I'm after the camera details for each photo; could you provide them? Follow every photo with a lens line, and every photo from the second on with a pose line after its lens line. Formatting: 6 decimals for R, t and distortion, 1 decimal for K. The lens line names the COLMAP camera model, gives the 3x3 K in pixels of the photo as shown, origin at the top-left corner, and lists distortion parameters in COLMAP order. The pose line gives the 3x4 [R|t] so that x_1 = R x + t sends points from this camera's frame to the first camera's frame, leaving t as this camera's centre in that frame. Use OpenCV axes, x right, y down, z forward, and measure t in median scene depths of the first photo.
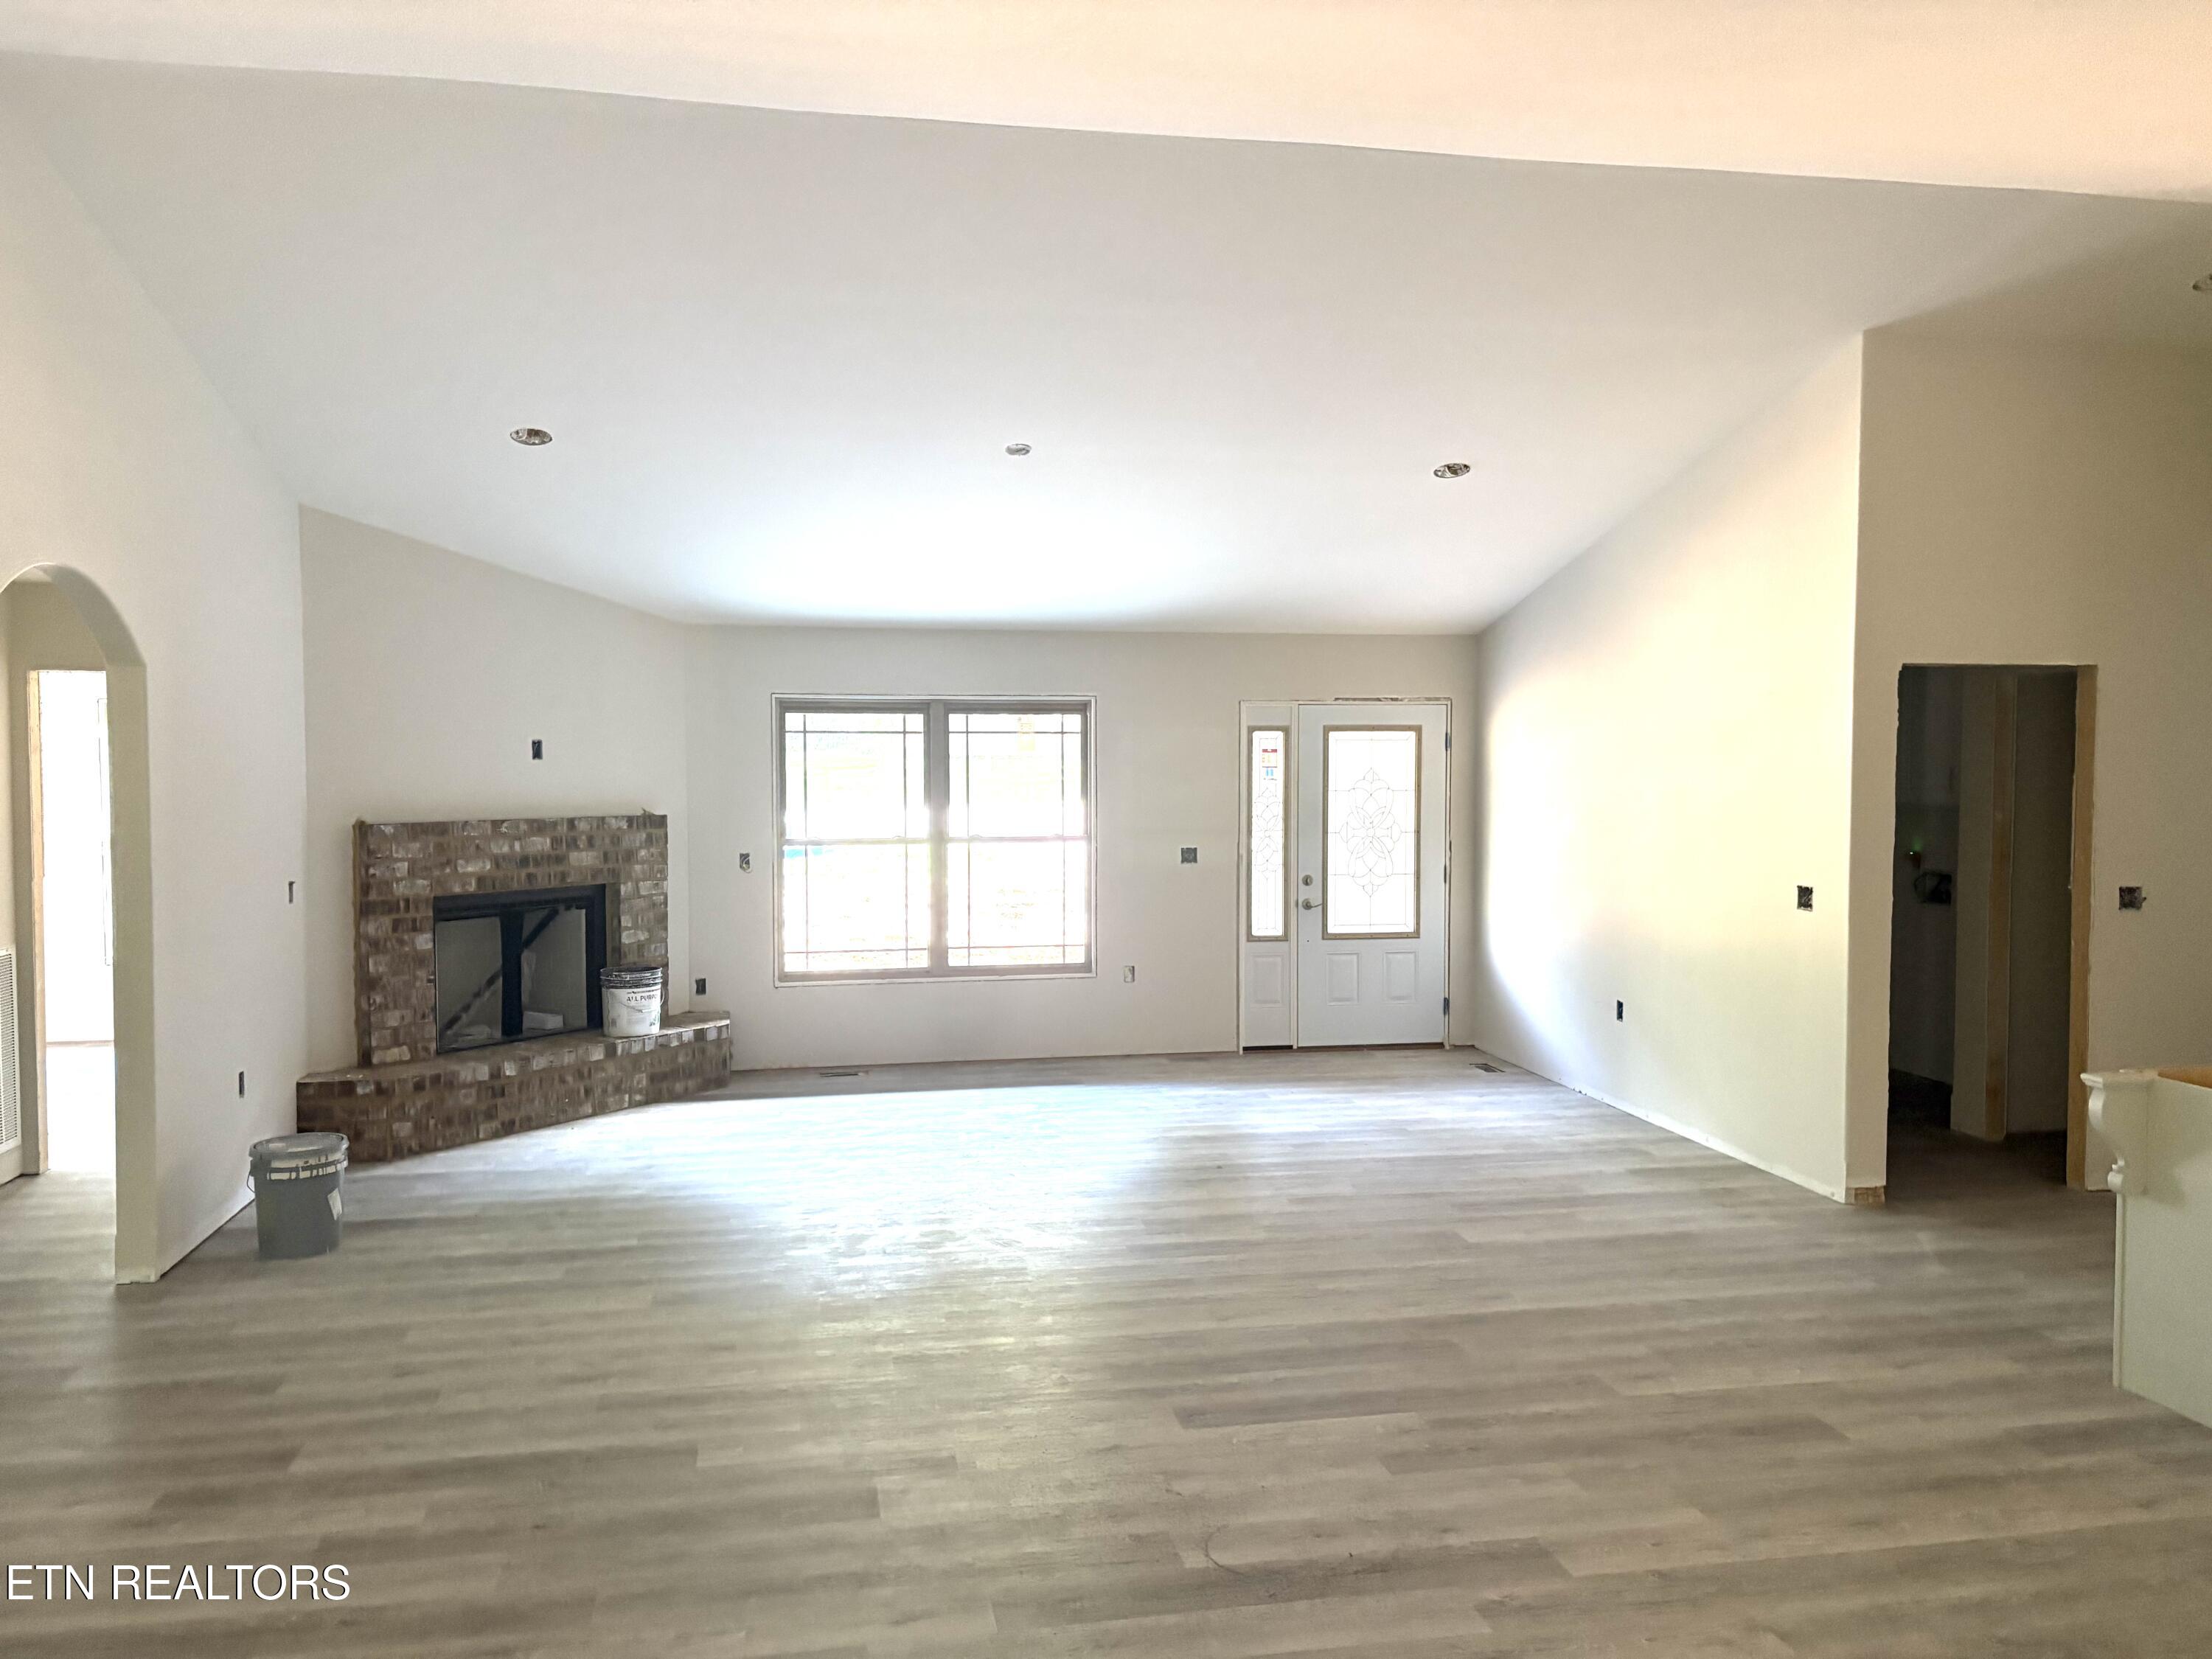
lens RADIAL K [[1683.3, 0, 1090.0], [0, 1683.3, 837.1], [0, 0, 1]] dist [0.025981, -0.004684]
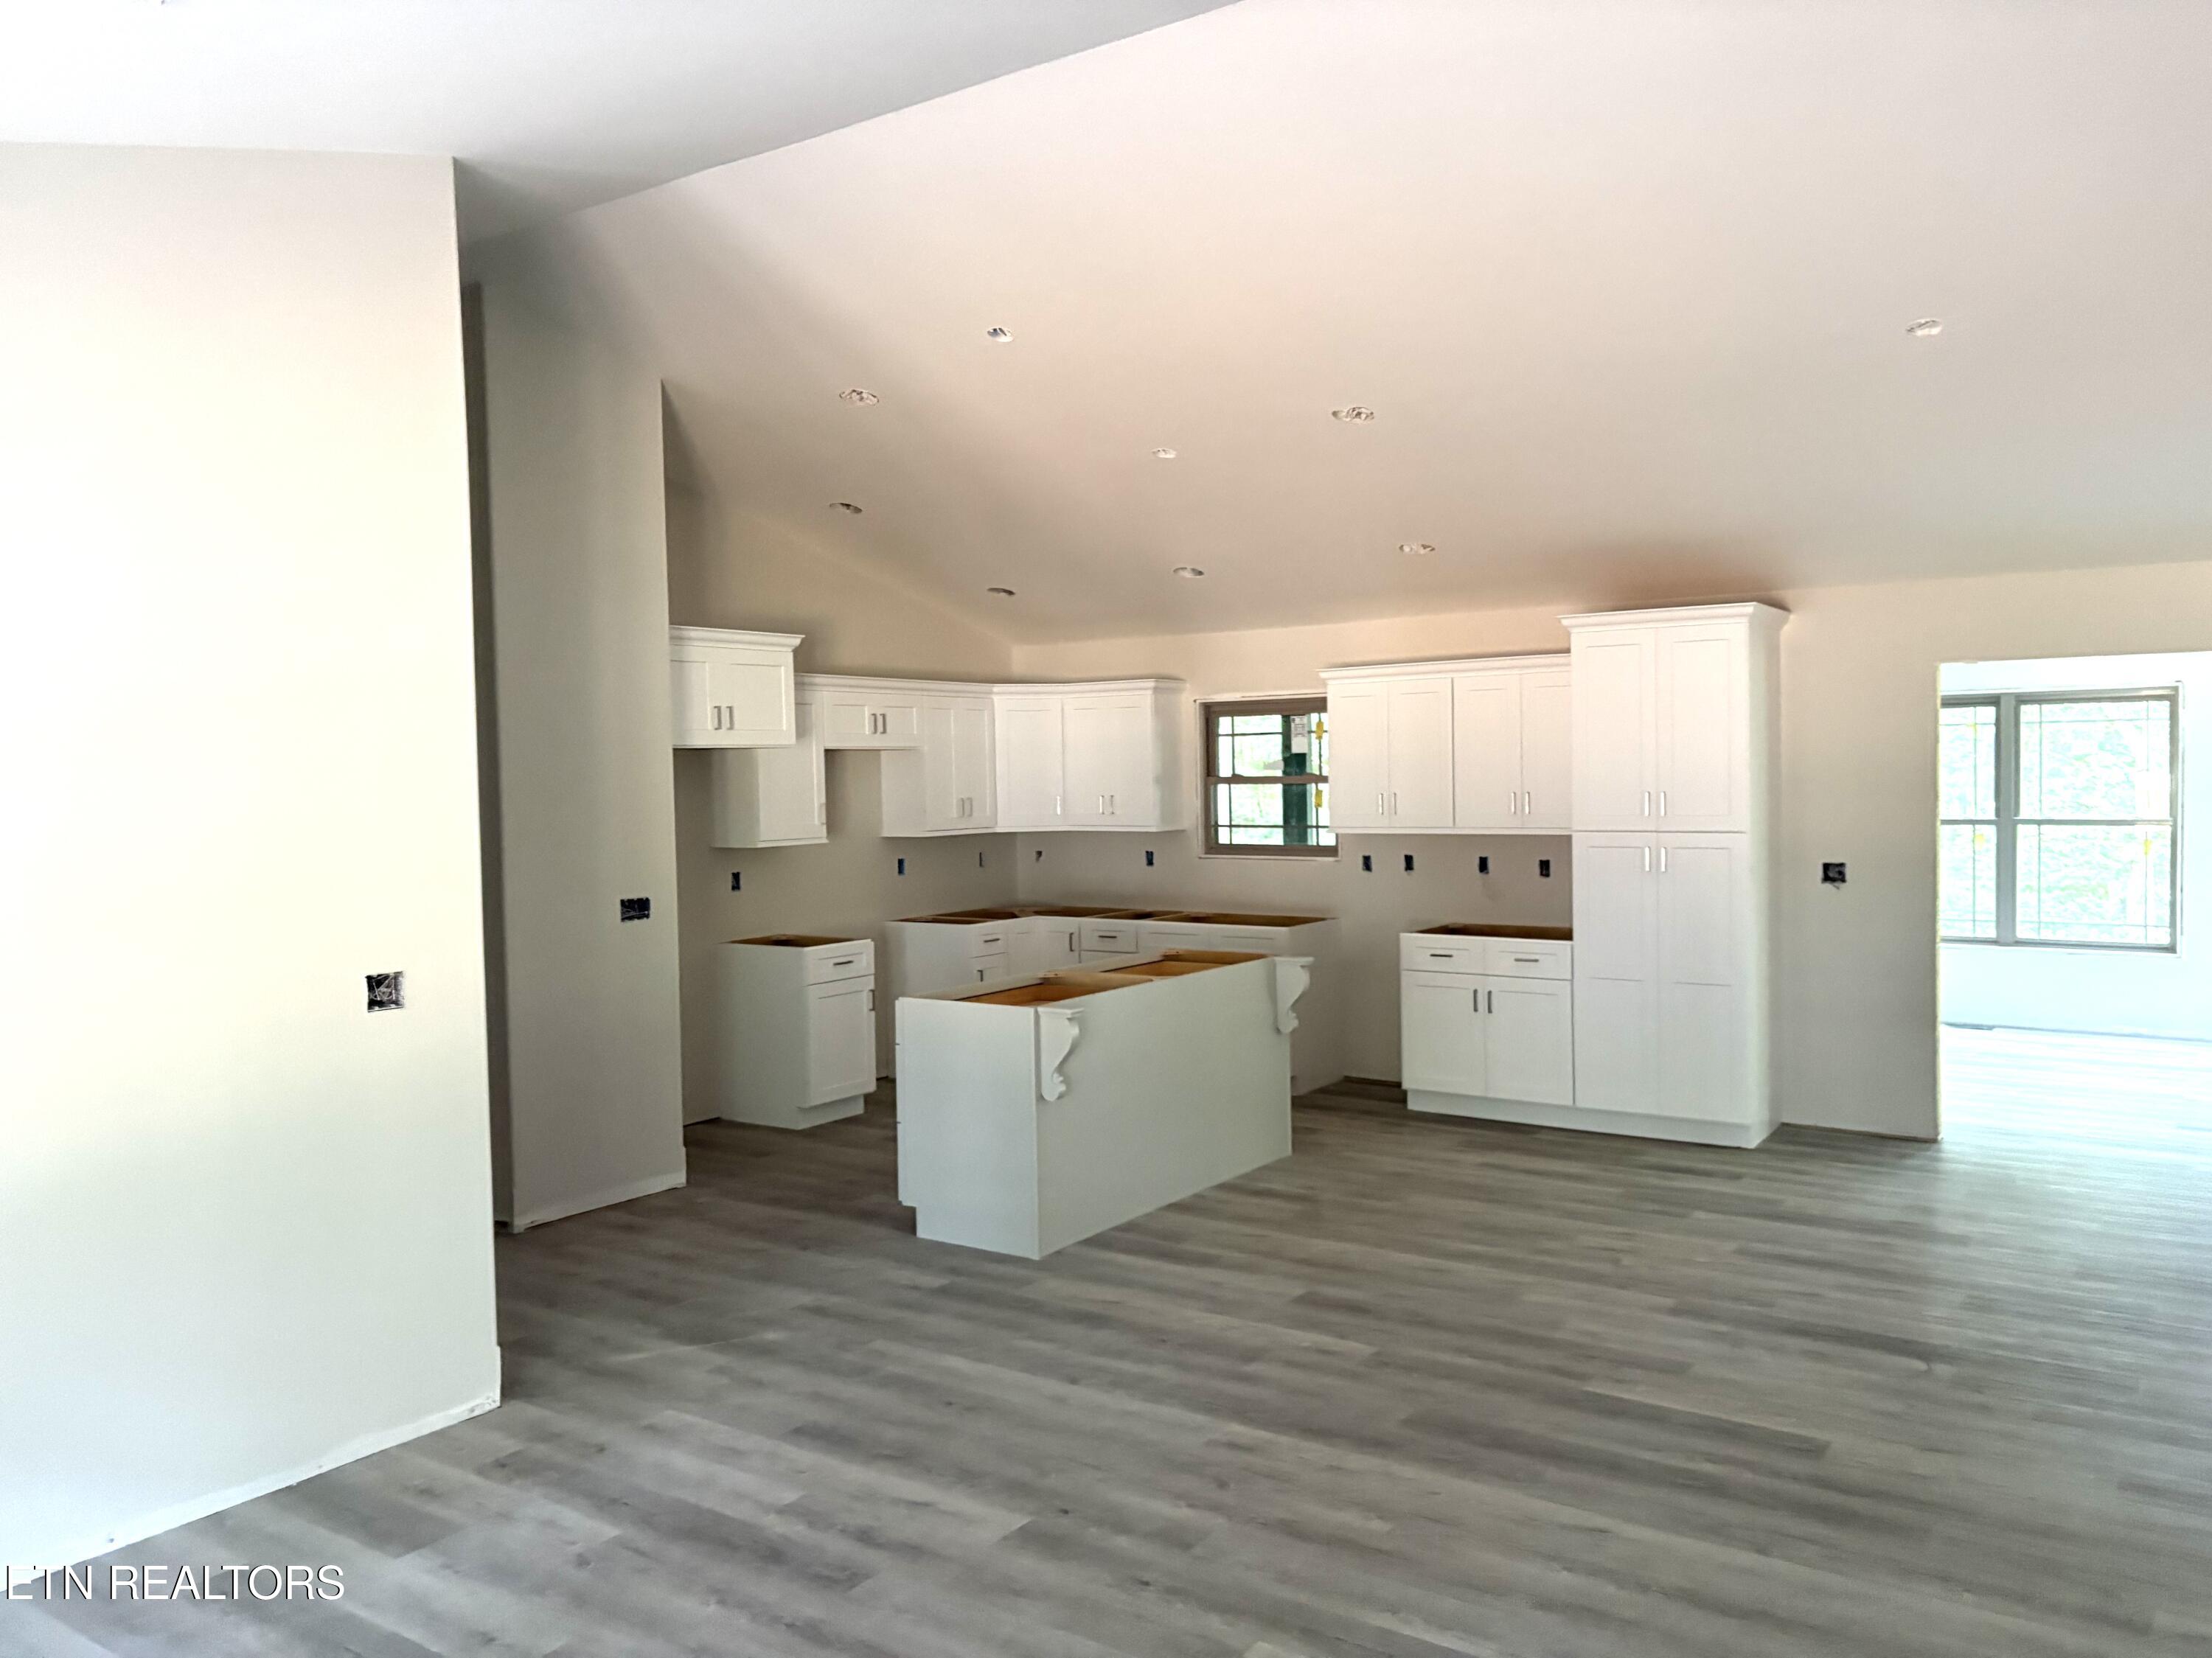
lens RADIAL K [[1683.1, 0, 1090.0], [0, 1683.1, 819.3], [0, 0, 1]] dist [0.025981, -0.004684]
pose [[-0.699131, -0.012807, 0.714879, -0.294956], [0.048604, 0.996675, 0.065388, -0.078789], [-0.713340, 0.080461, -0.696184, 1.702098]]
